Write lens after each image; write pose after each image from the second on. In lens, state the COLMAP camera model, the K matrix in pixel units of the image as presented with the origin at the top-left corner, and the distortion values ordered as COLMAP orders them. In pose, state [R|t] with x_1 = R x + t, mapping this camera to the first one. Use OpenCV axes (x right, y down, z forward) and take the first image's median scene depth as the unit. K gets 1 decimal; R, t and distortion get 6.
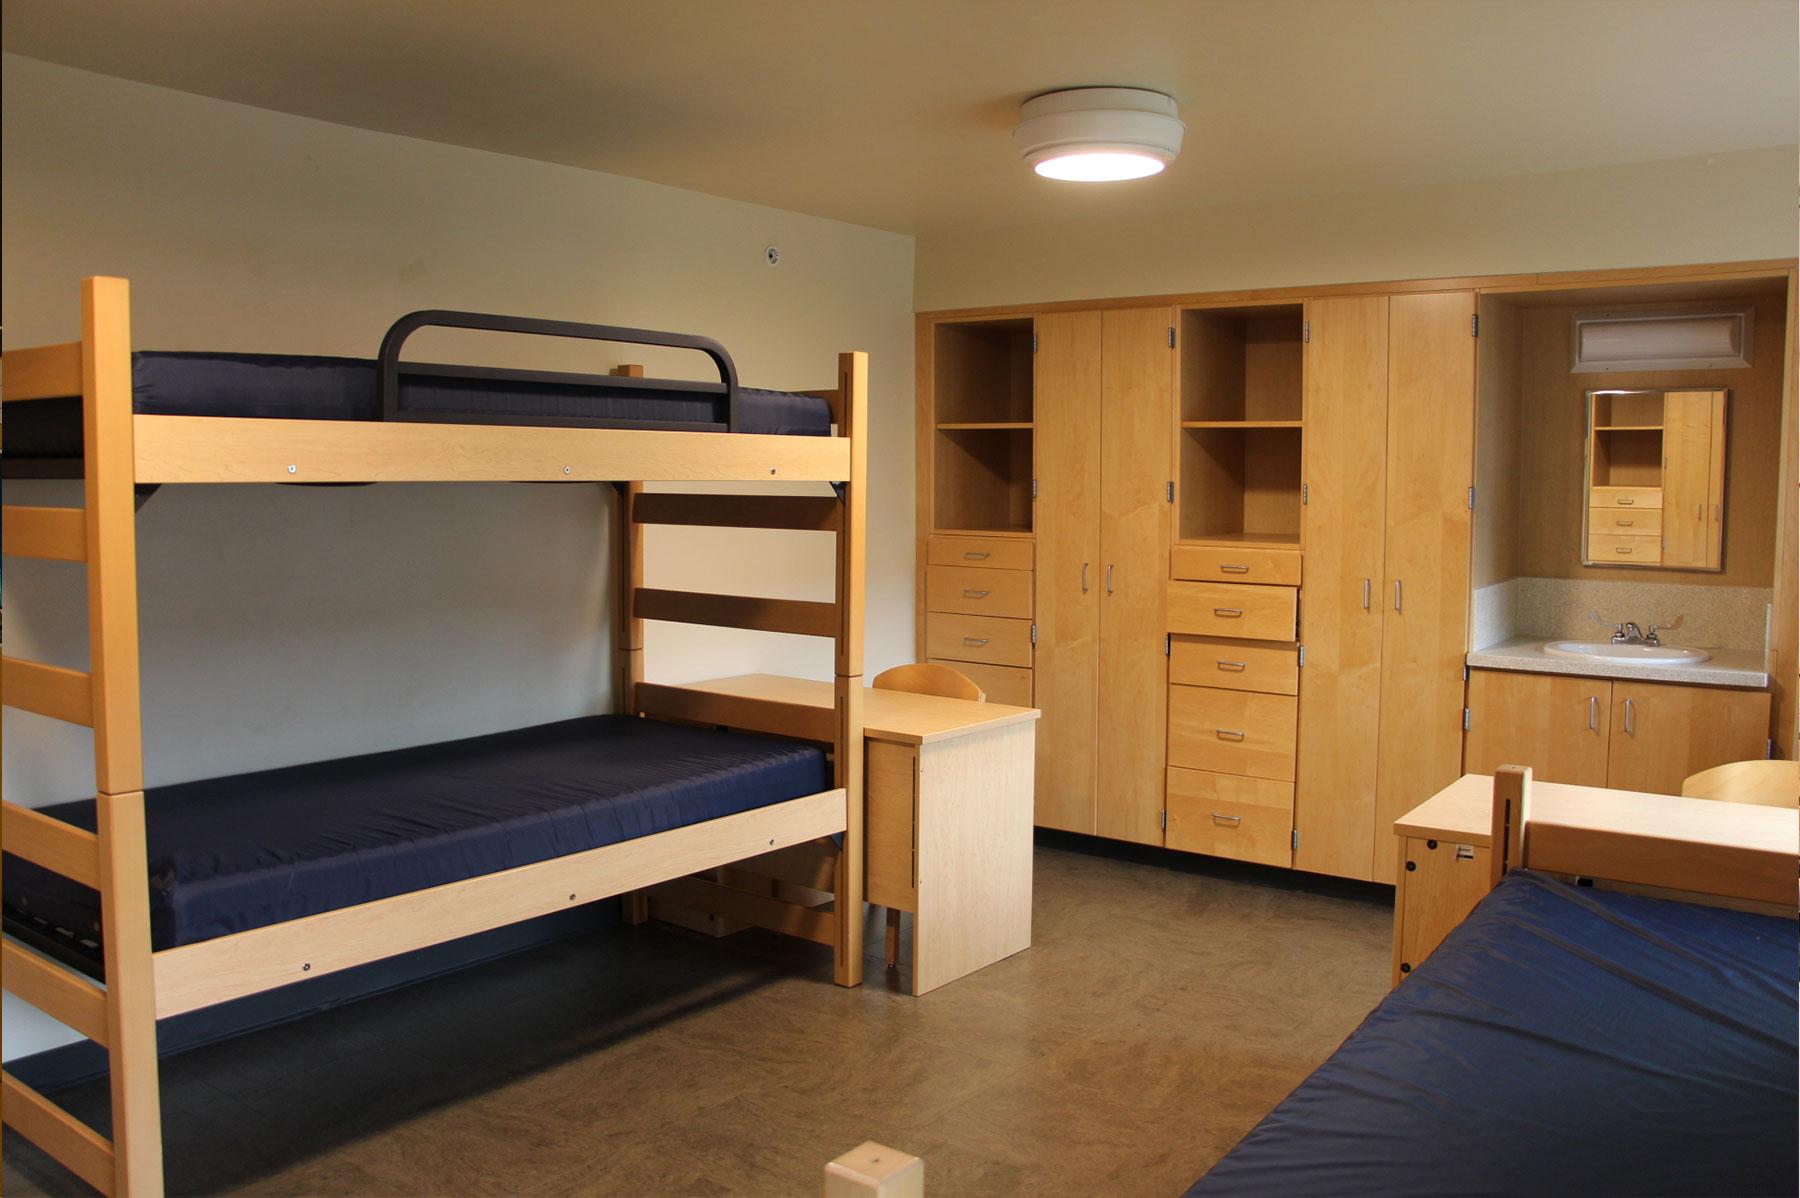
lens RADIAL K [[1496.0, 0, 900.0], [0, 1496.0, 599.0], [0, 0, 1]] dist [-0.057044, -0.004707]
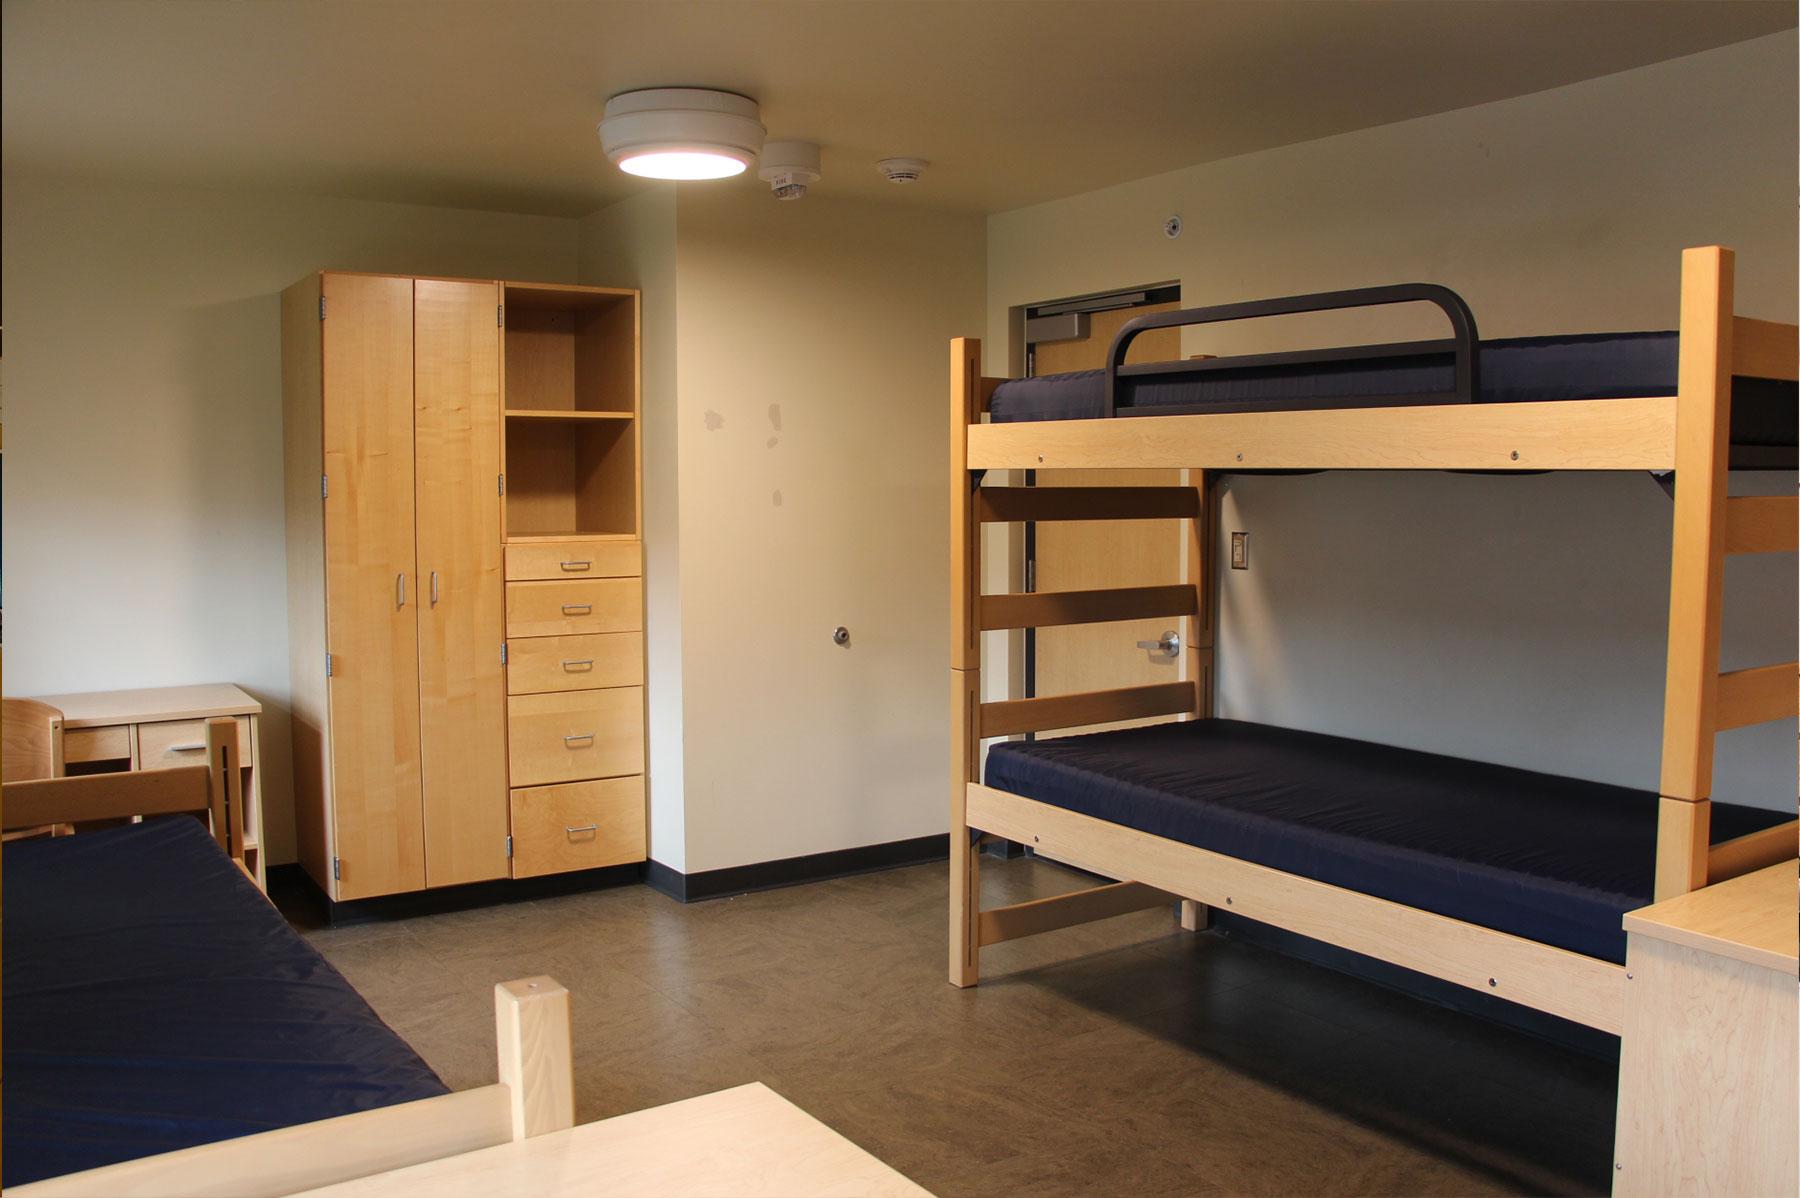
lens RADIAL K [[1516.8, 0, 900.0], [0, 1516.8, 599.0], [0, 0, 1]] dist [-0.003894, 0.000689]
pose [[-0.298835, 0.079189, -0.951014, 0.728187], [-0.077833, 0.991209, 0.106993, -0.077926], [0.951125, 0.105994, -0.290044, 1.014507]]
